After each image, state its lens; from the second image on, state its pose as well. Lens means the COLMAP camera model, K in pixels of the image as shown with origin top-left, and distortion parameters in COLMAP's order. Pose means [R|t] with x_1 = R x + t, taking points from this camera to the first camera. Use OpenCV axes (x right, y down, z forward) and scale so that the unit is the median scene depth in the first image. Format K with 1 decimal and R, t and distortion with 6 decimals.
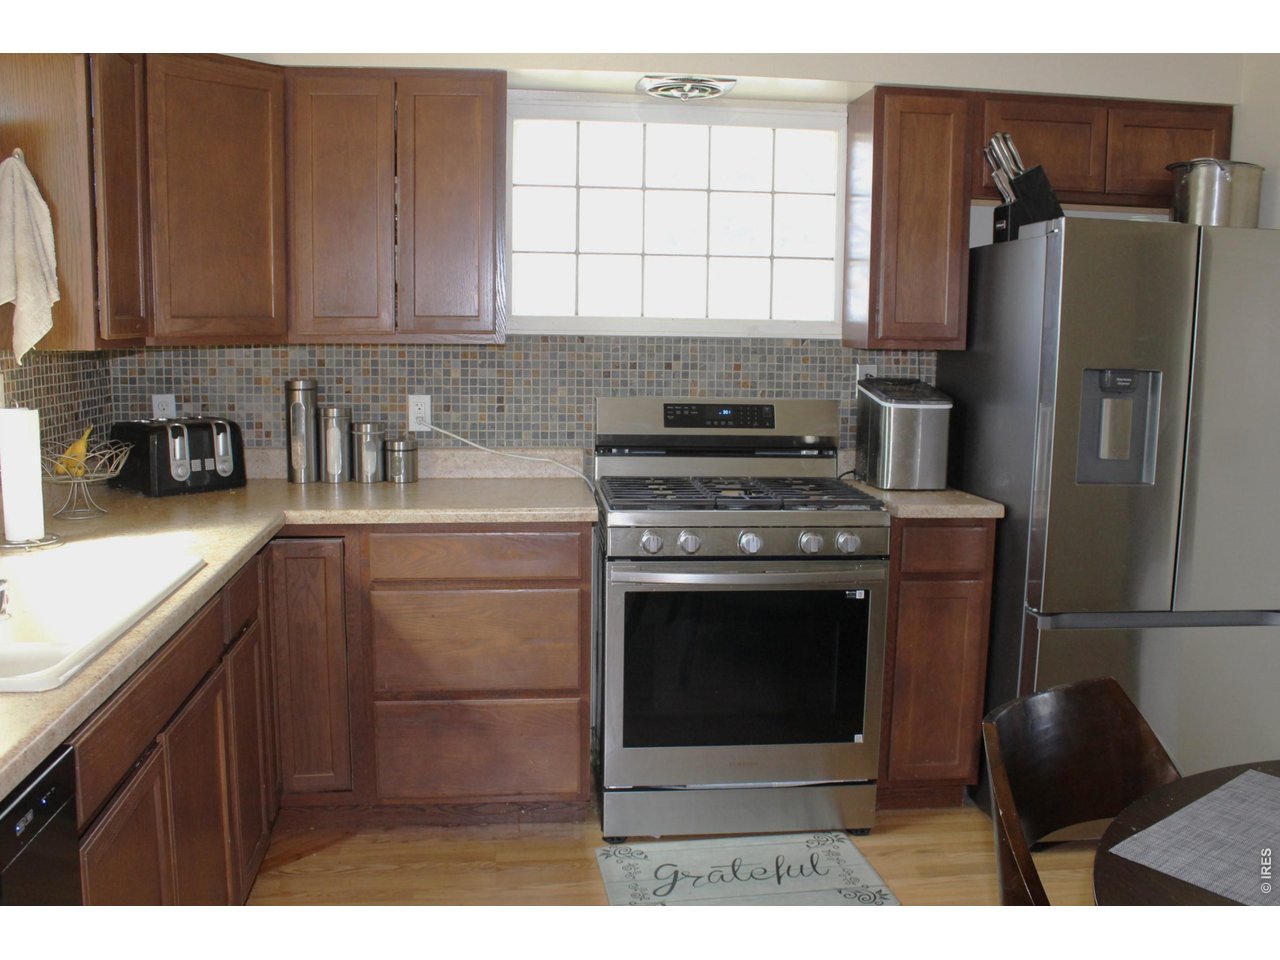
lens RADIAL K [[1245.3, 0, 641.4], [0, 1245.3, 487.5], [0, 0, 1]] dist [-0.147177, 0.165276]
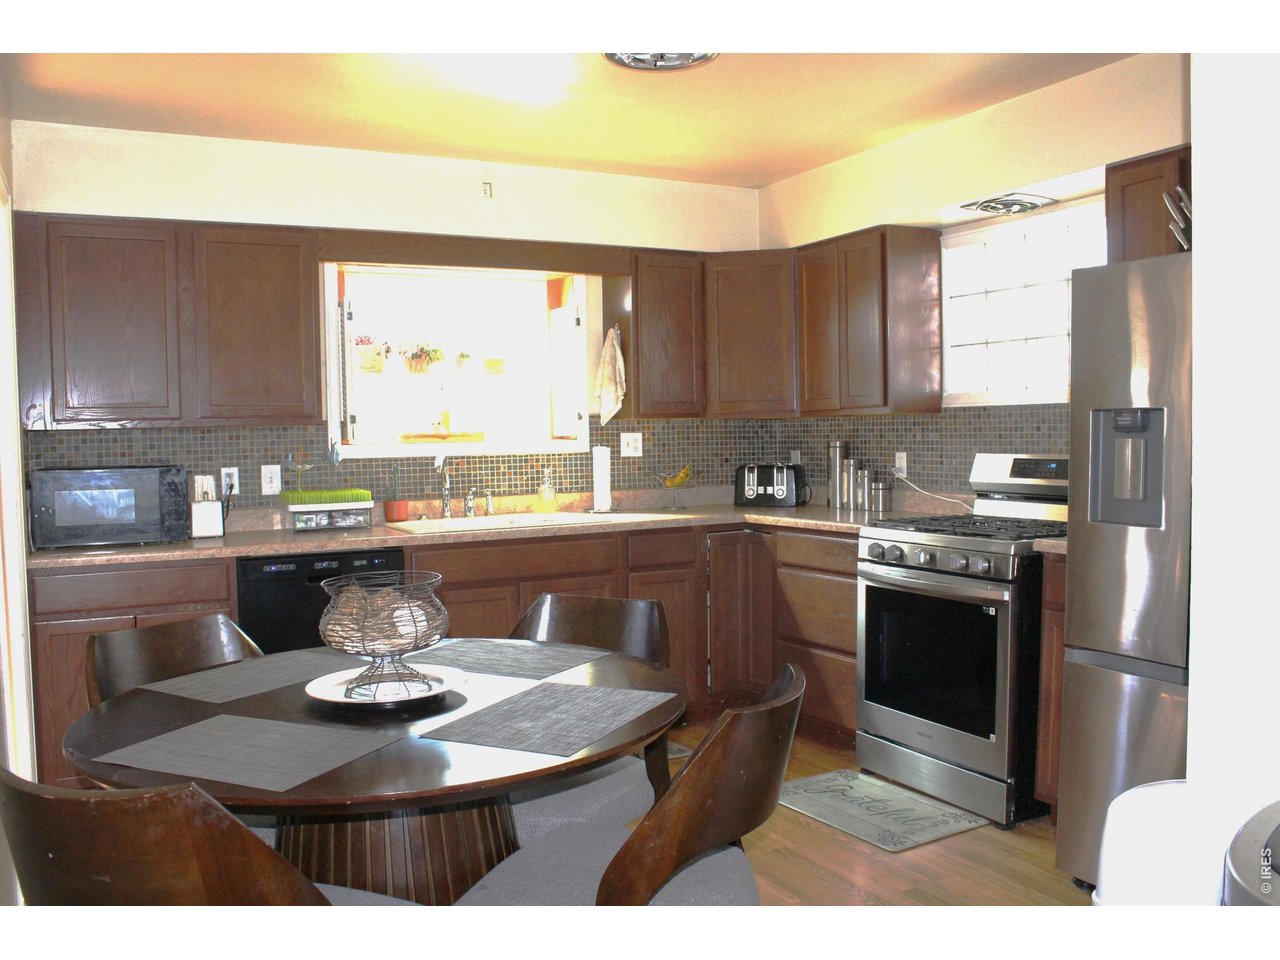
lens RADIAL K [[1245.3, 0, 641.4], [0, 1245.3, 487.5], [0, 0, 1]] dist [-0.147177, 0.165276]
pose [[0.308138, 0.015349, -0.951218, 1.161295], [-0.114189, 0.993238, -0.020964, 0.031646], [0.944464, 0.115079, 0.307807, 0.306059]]
